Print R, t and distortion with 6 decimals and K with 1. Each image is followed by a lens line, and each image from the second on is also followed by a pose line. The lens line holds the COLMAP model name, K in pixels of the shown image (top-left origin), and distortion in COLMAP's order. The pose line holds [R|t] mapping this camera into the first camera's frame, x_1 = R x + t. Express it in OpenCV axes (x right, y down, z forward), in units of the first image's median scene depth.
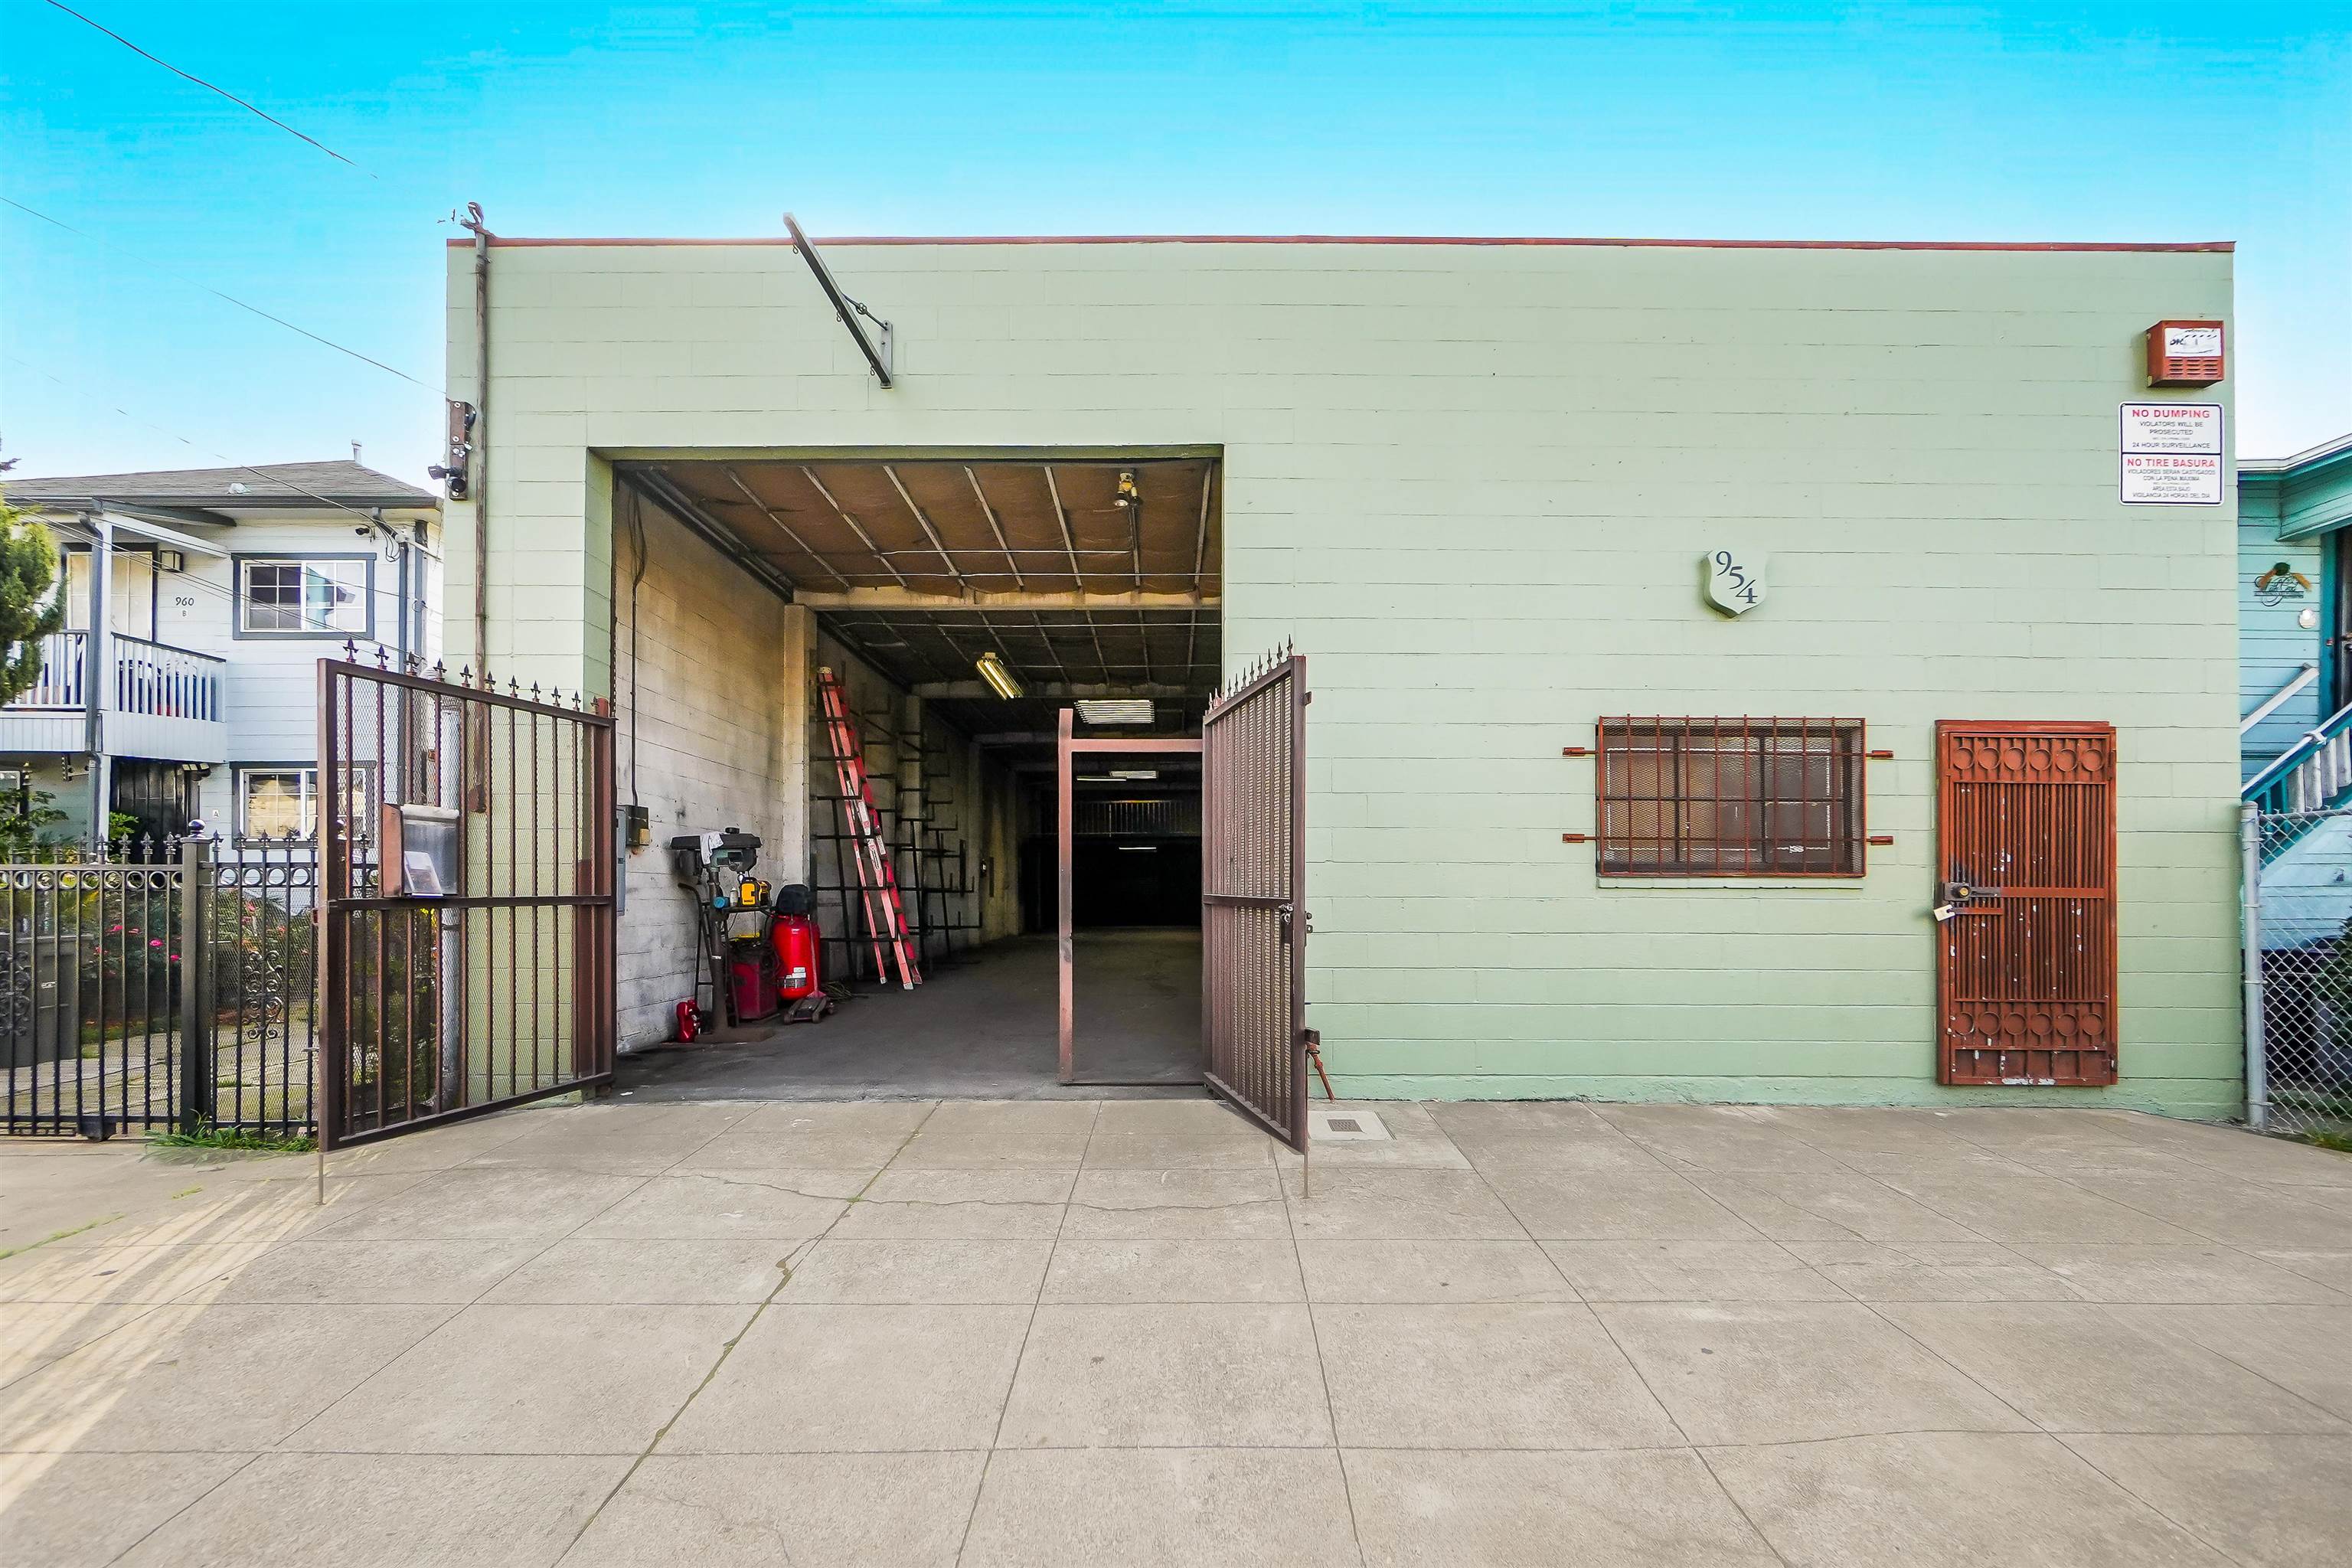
lens RADIAL K [[1009.1, 0, 1169.5], [0, 1009.1, 886.8], [0, 0, 1]] dist [-0.003855, -0.000344]
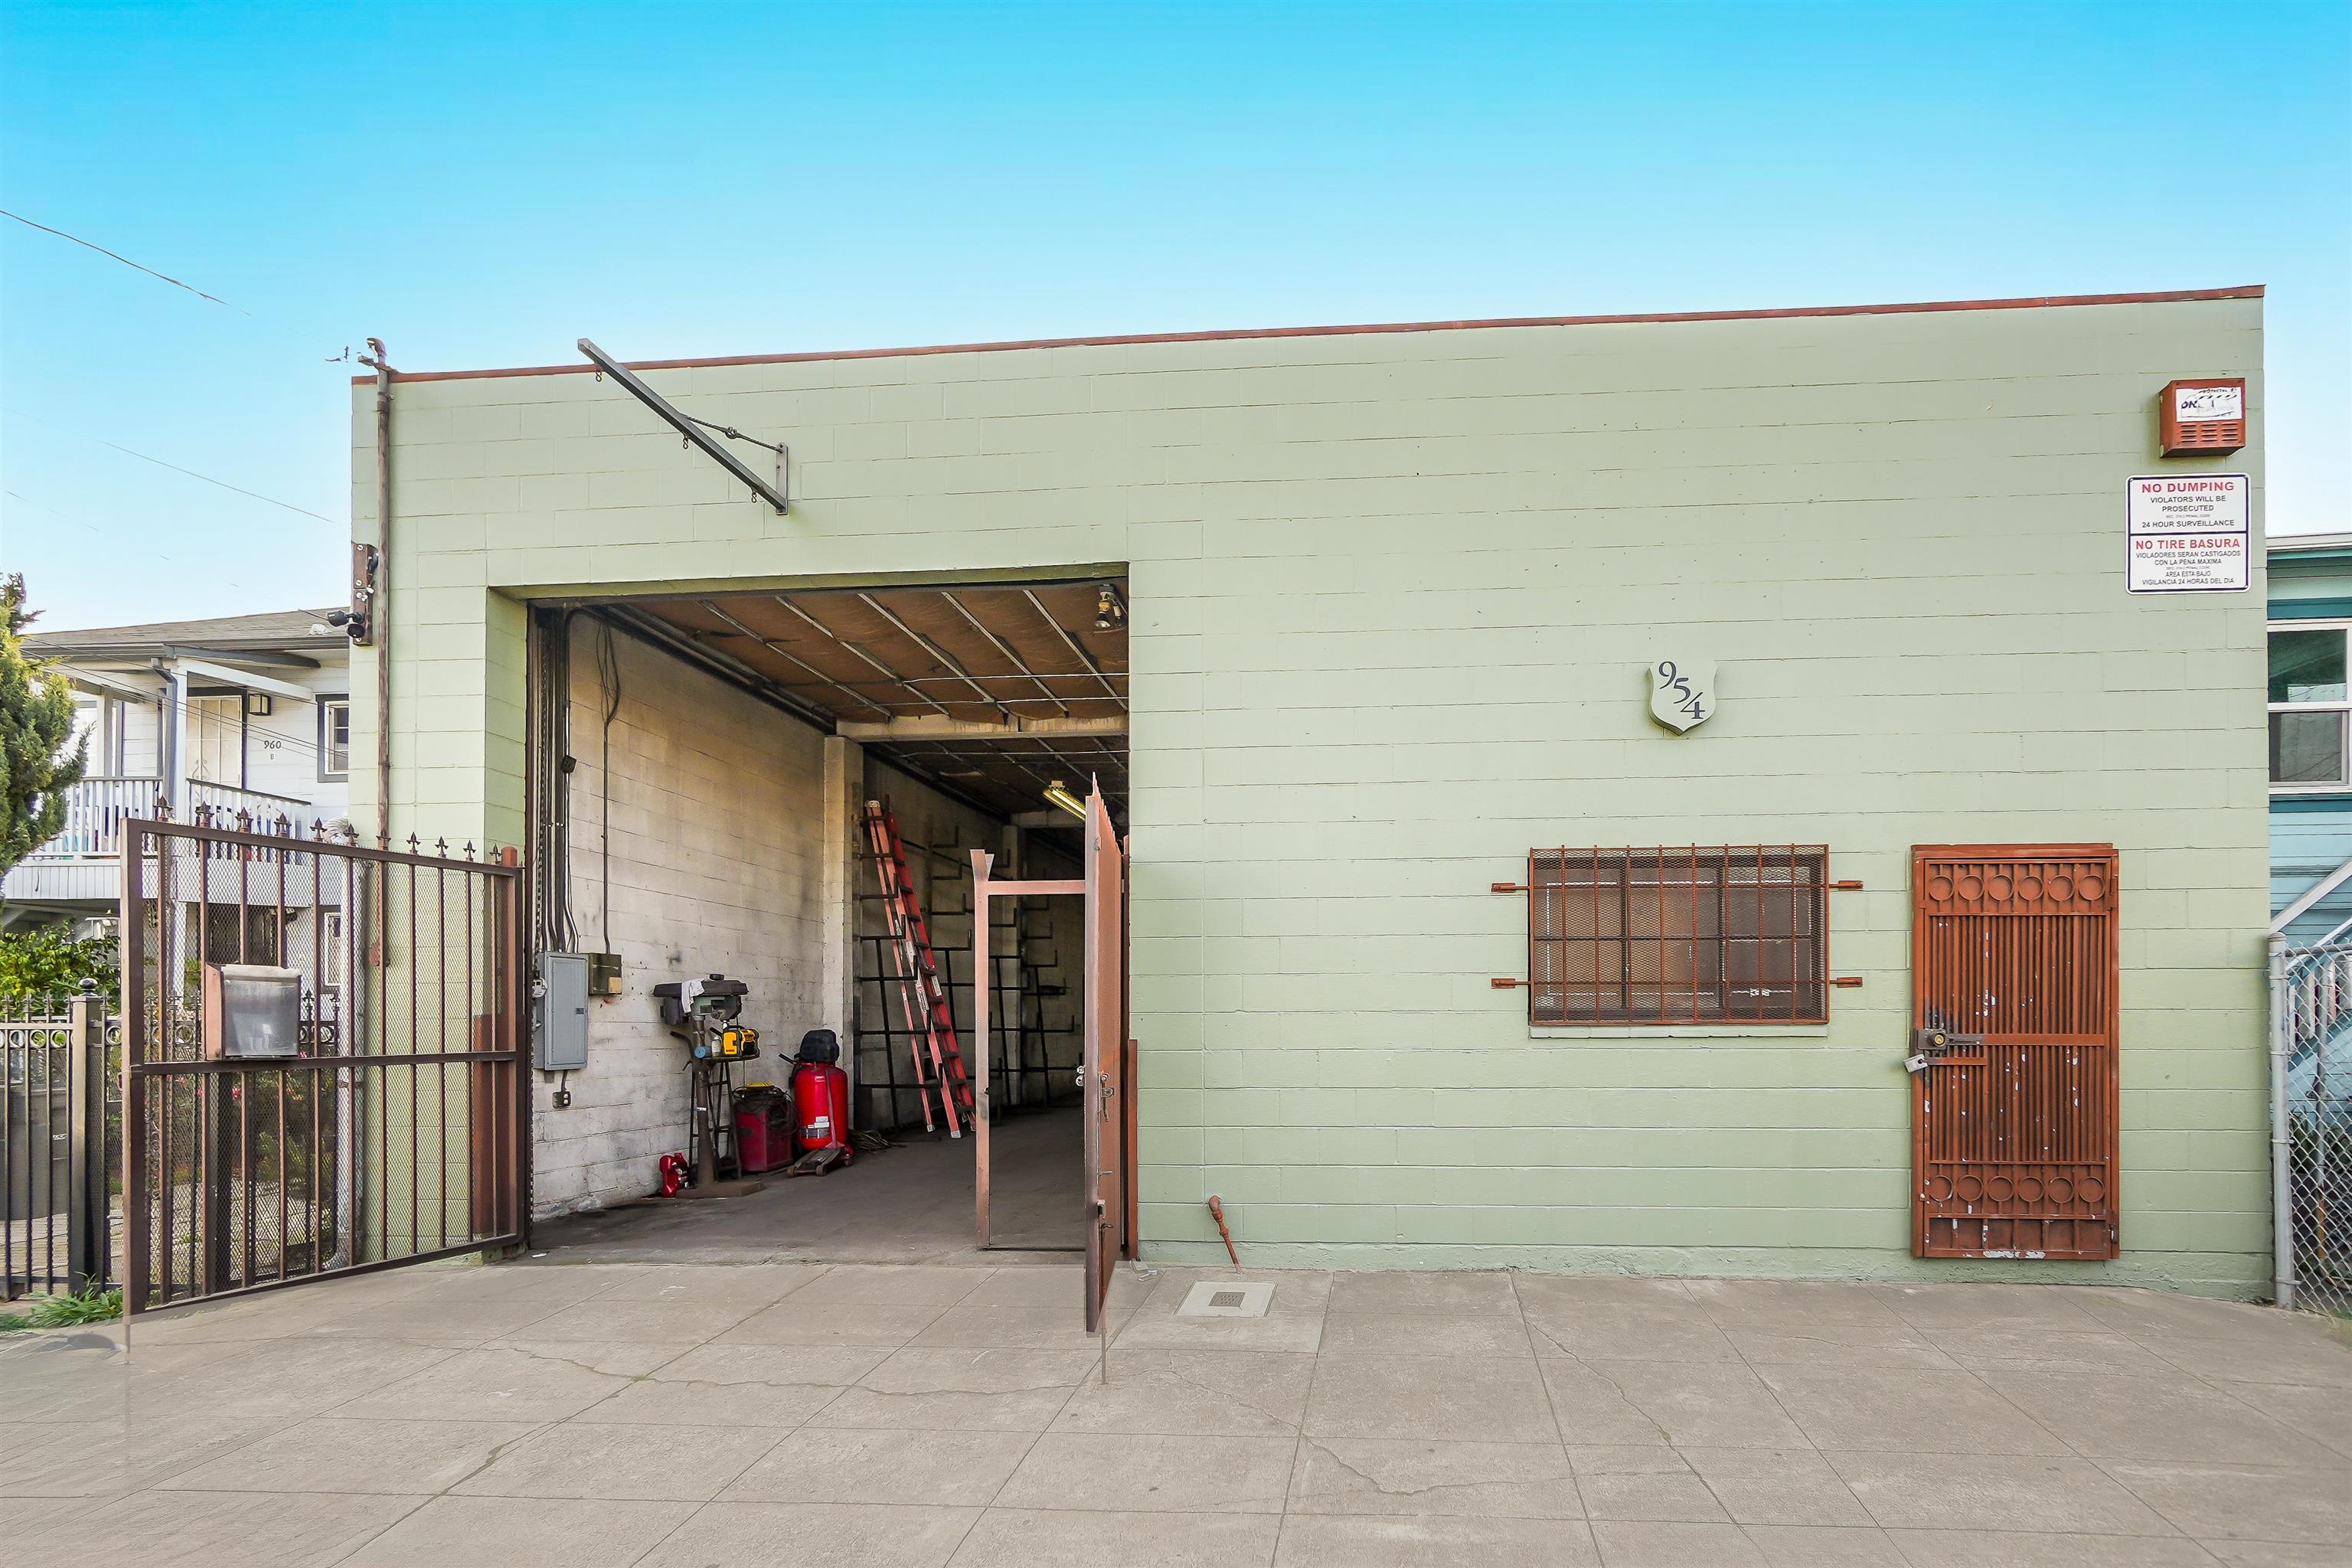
lens RADIAL K [[1071.1, 0, 1326.8], [0, 1071.1, 1017.8], [0, 0, 1]] dist [-0.001178, 0.000639]
pose [[0.997981, -0.008170, -0.062987, 0.286114], [0.008249, 0.999965, 0.001001, -0.017860], [0.062976, -0.001519, 0.998014, 0.025257]]
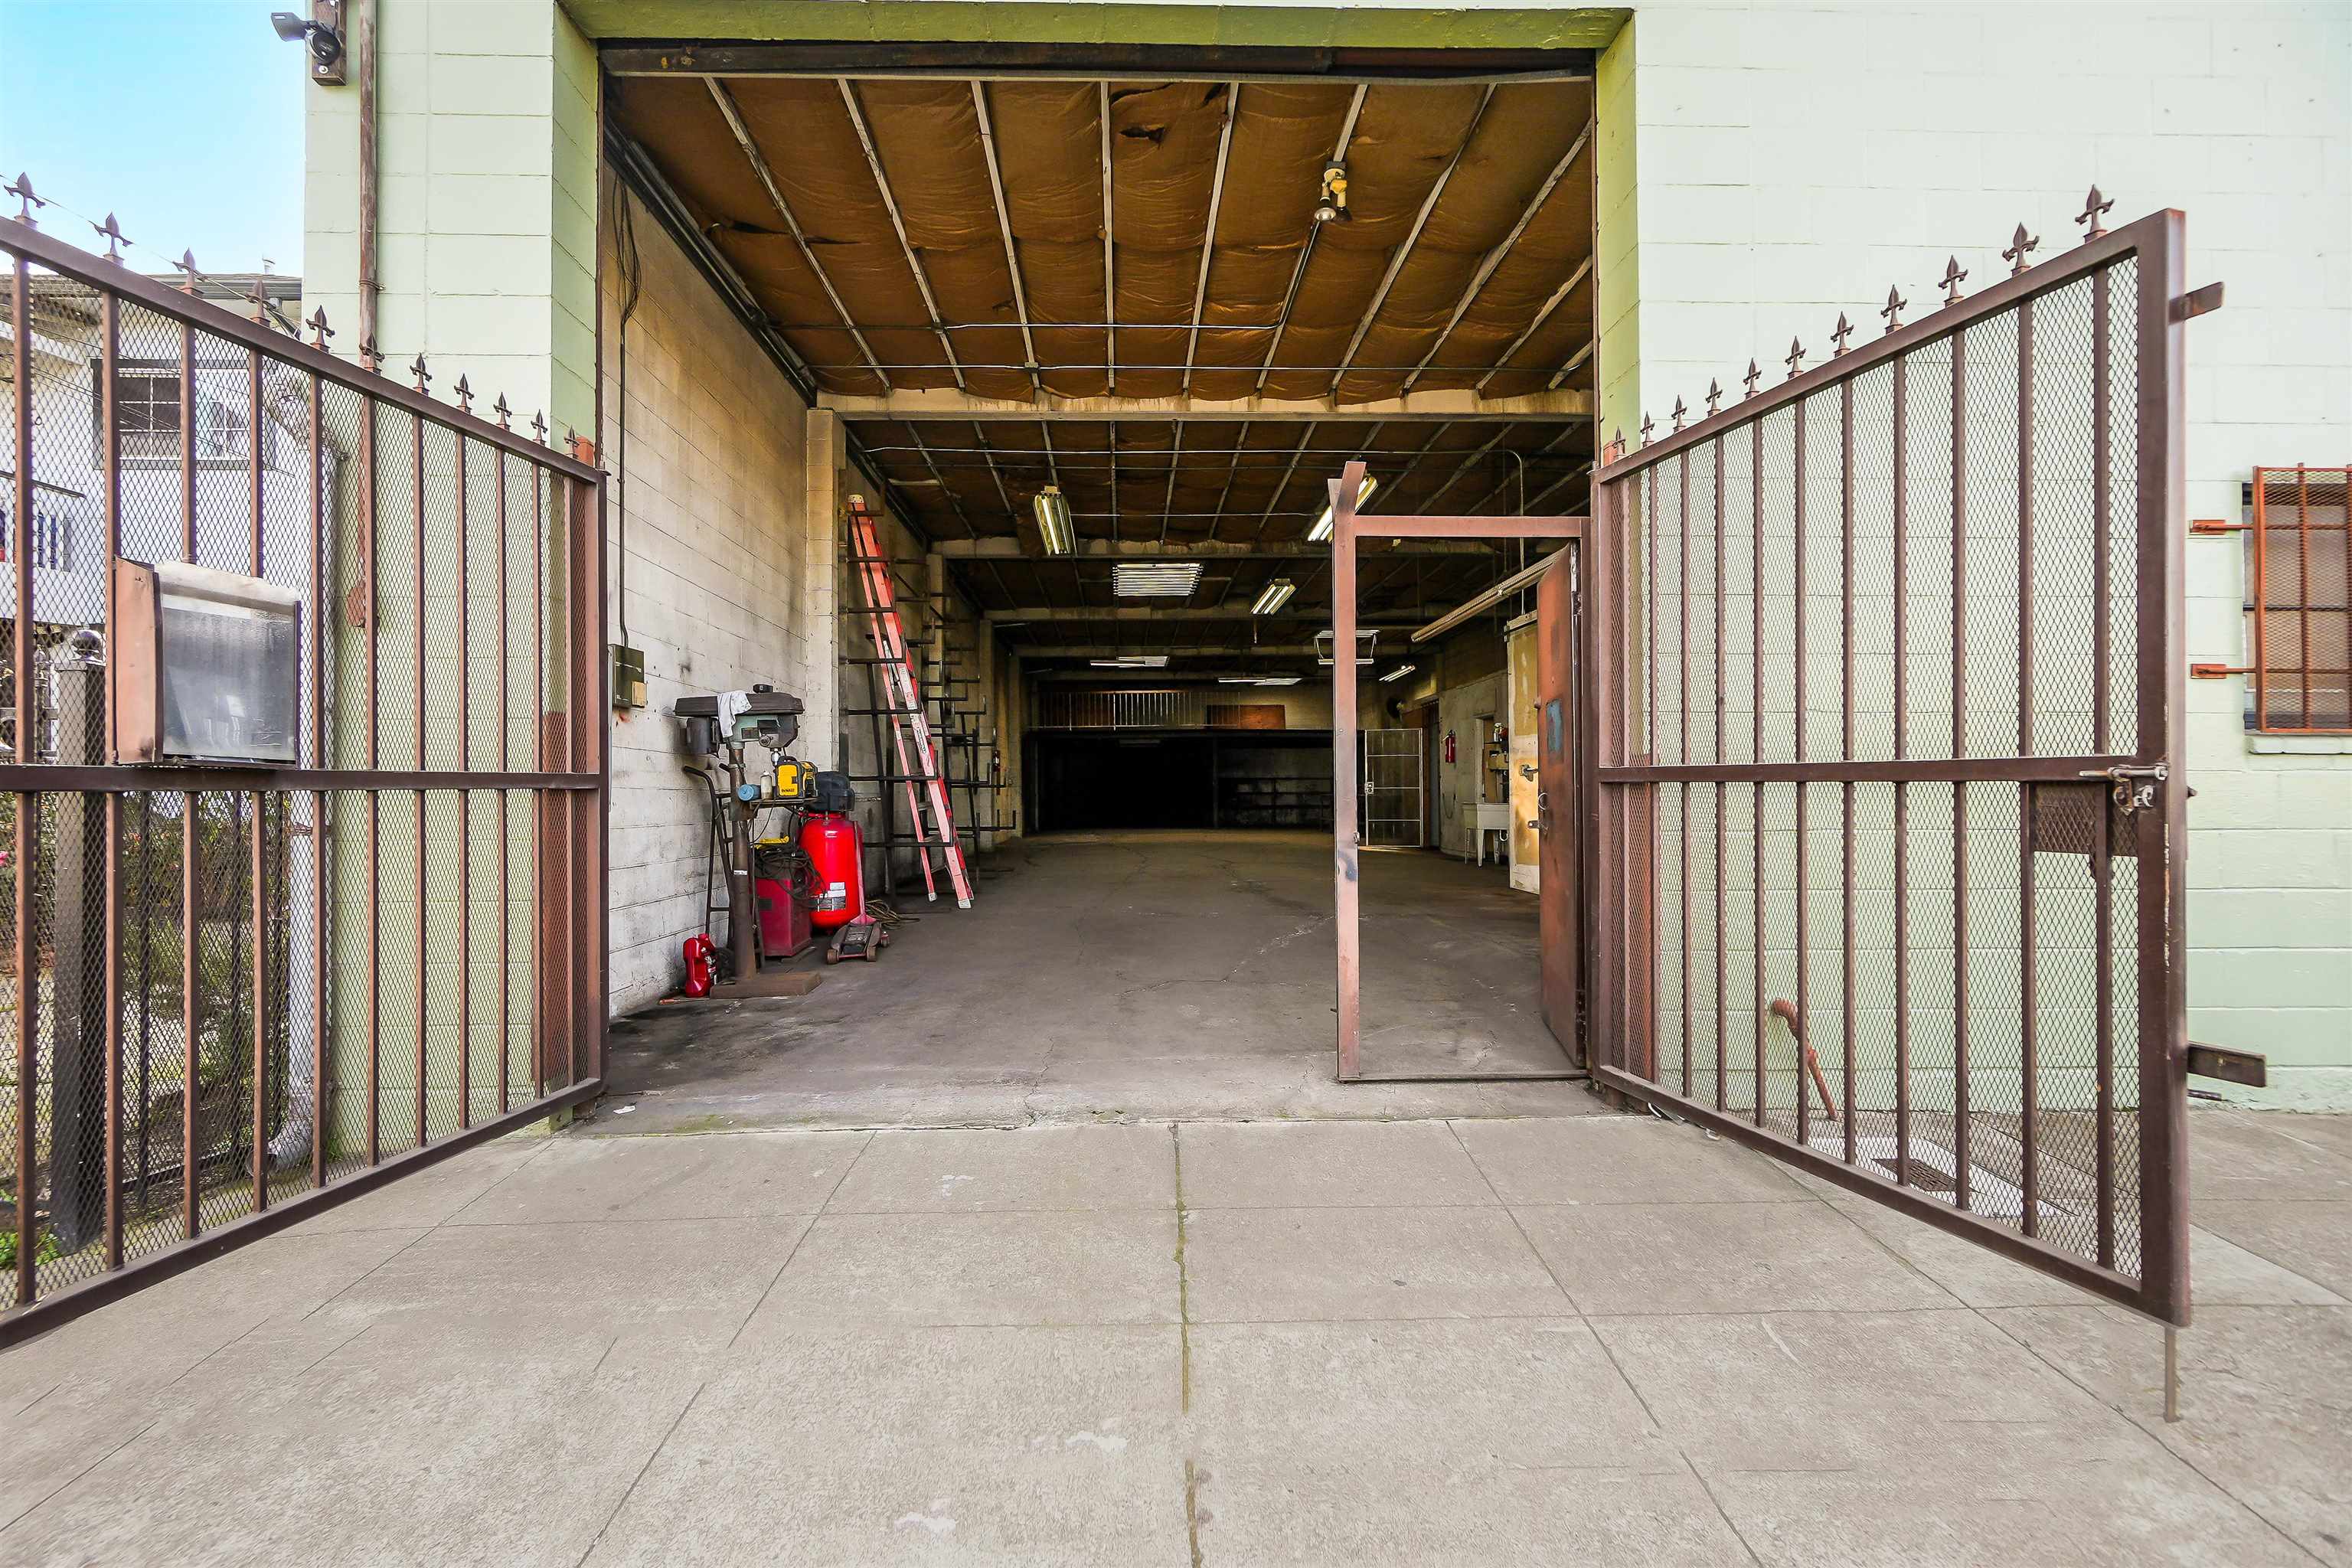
lens RADIAL K [[1010.2, 0, 1142.7], [0, 1010.2, 781.1], [0, 0, 1]] dist [-0.001592, 0.001018]
pose [[0.999893, -0.005530, 0.013538, -0.251211], [0.005615, 0.999965, -0.006249, 0.018183], [-0.013503, 0.006324, 0.999889, 0.417172]]
